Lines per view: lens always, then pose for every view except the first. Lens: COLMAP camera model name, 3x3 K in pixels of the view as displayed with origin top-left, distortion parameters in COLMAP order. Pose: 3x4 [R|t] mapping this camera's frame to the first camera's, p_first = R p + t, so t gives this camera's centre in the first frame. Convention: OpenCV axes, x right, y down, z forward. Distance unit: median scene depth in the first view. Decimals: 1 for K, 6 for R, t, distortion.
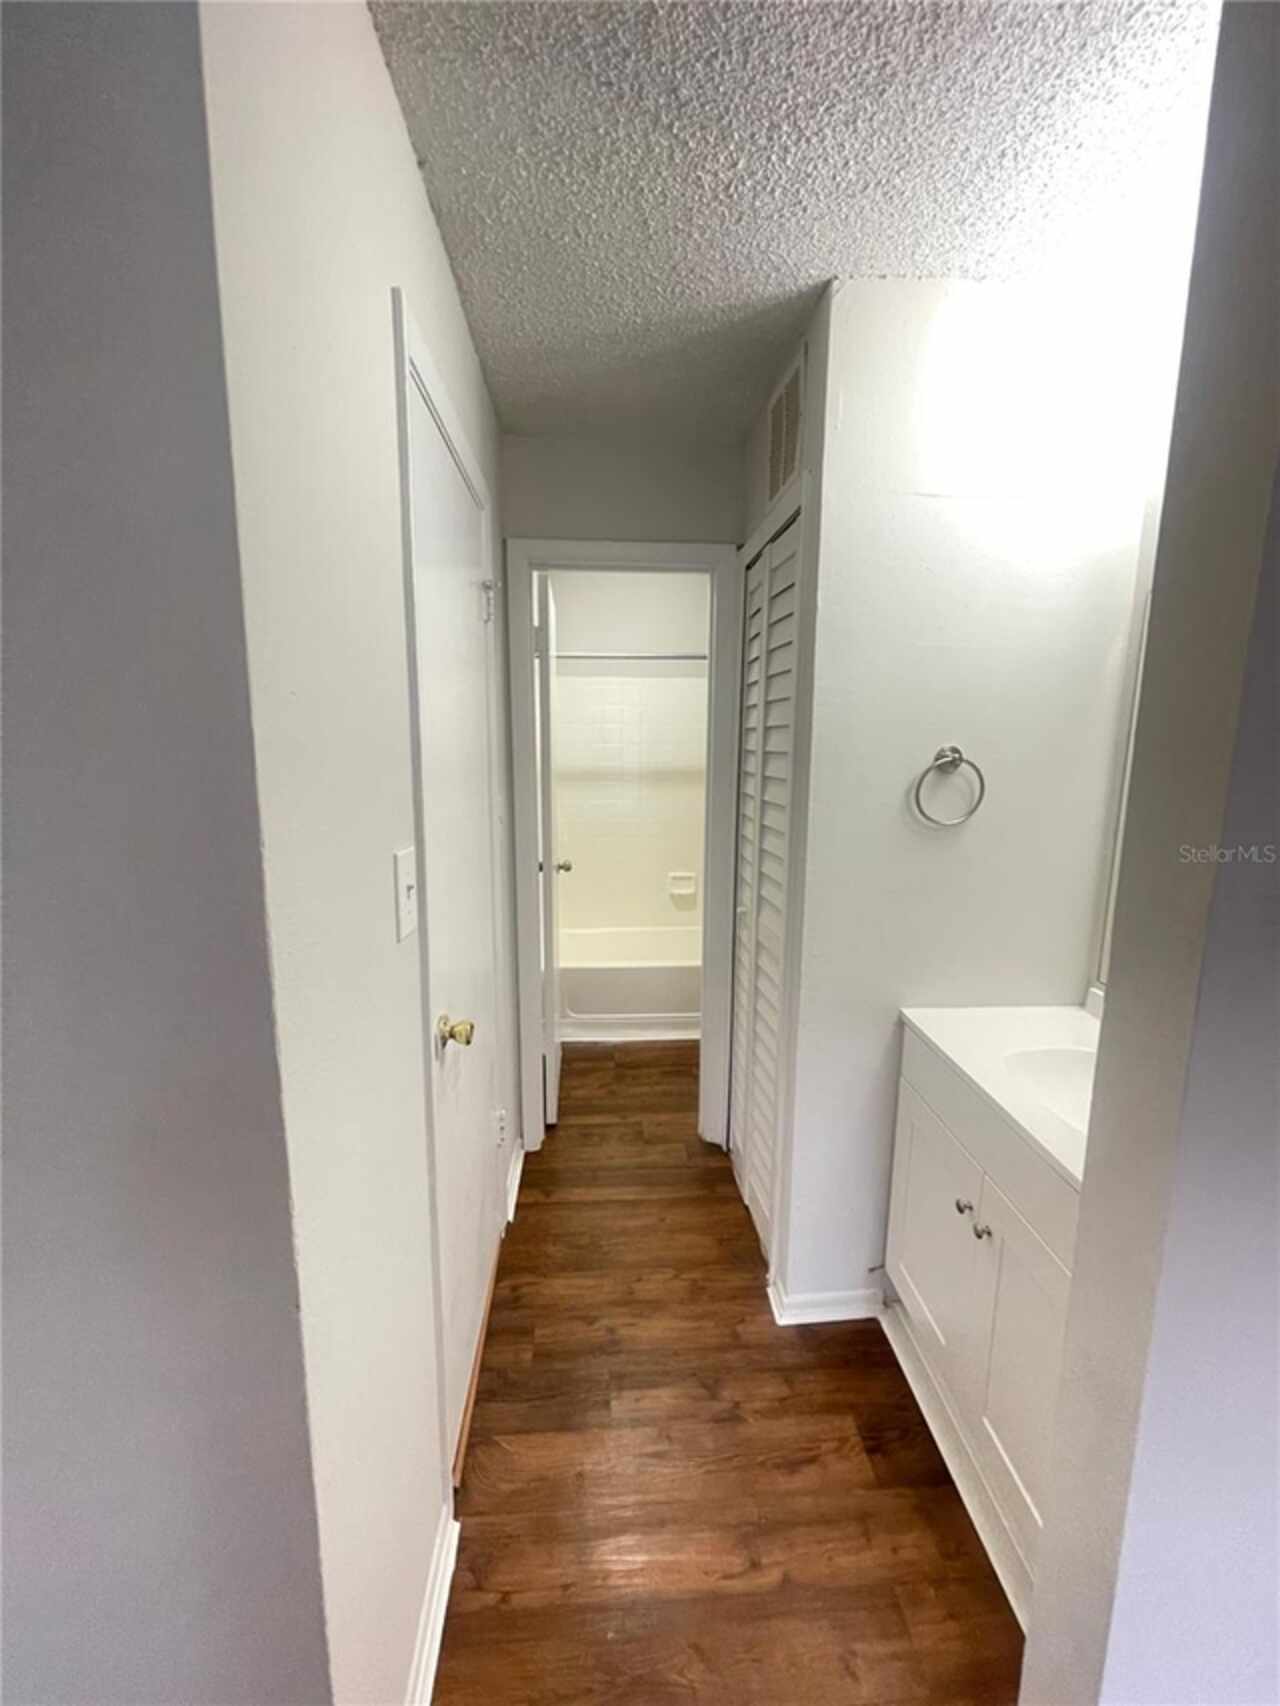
lens RADIAL K [[696.8, 0, 640.1], [0, 696.8, 849.2], [0, 0, 1]] dist [0.000855, 0.001295]
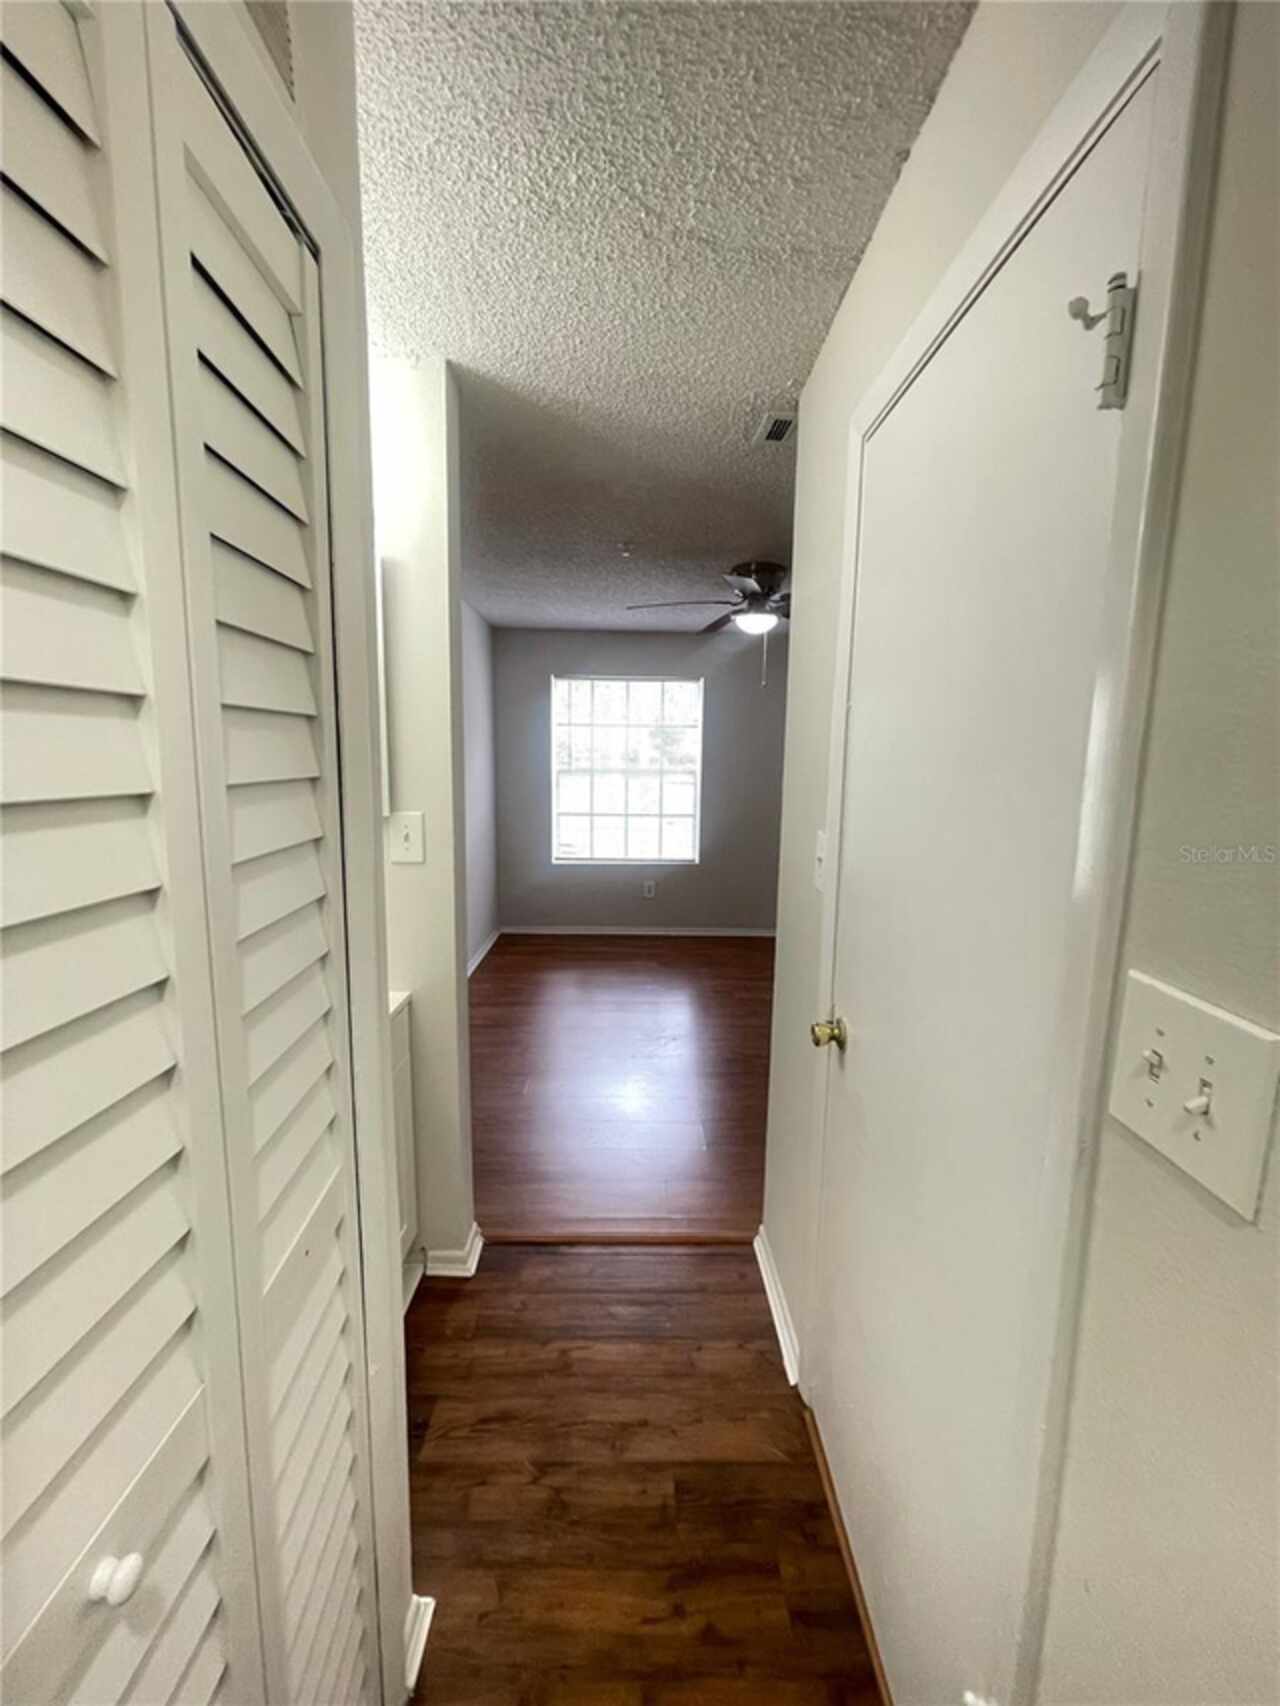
lens RADIAL K [[696.8, 0, 637.7], [0, 696.8, 847.8], [0, 0, 1]] dist [0.000855, 0.001295]
pose [[-0.998586, -0.027553, 0.045455, -0.014378], [-0.012696, 0.954045, 0.299394, -0.275790], [-0.051616, 0.298394, -0.953046, 1.667247]]
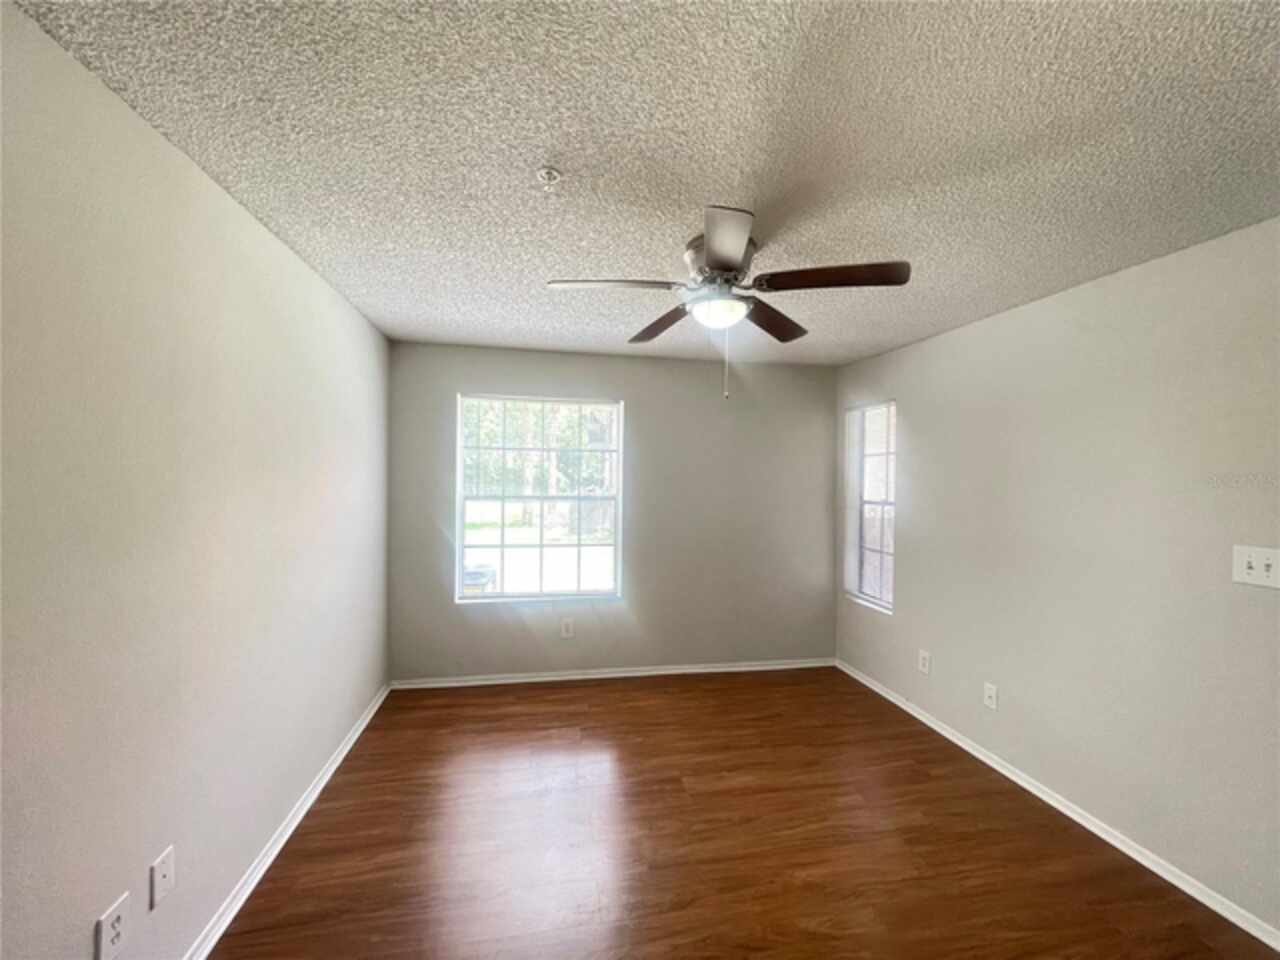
lens RADIAL K [[522.8, 0, 638.0], [0, 522.8, 480.6], [0, 0, 1]] dist [0.000855, 0.001295]
pose [[-0.991356, -0.019742, -0.129707, 0.022484], [-0.042631, 0.983440, 0.176146, -0.216812], [0.124081, 0.180153, -0.975781, 1.274237]]
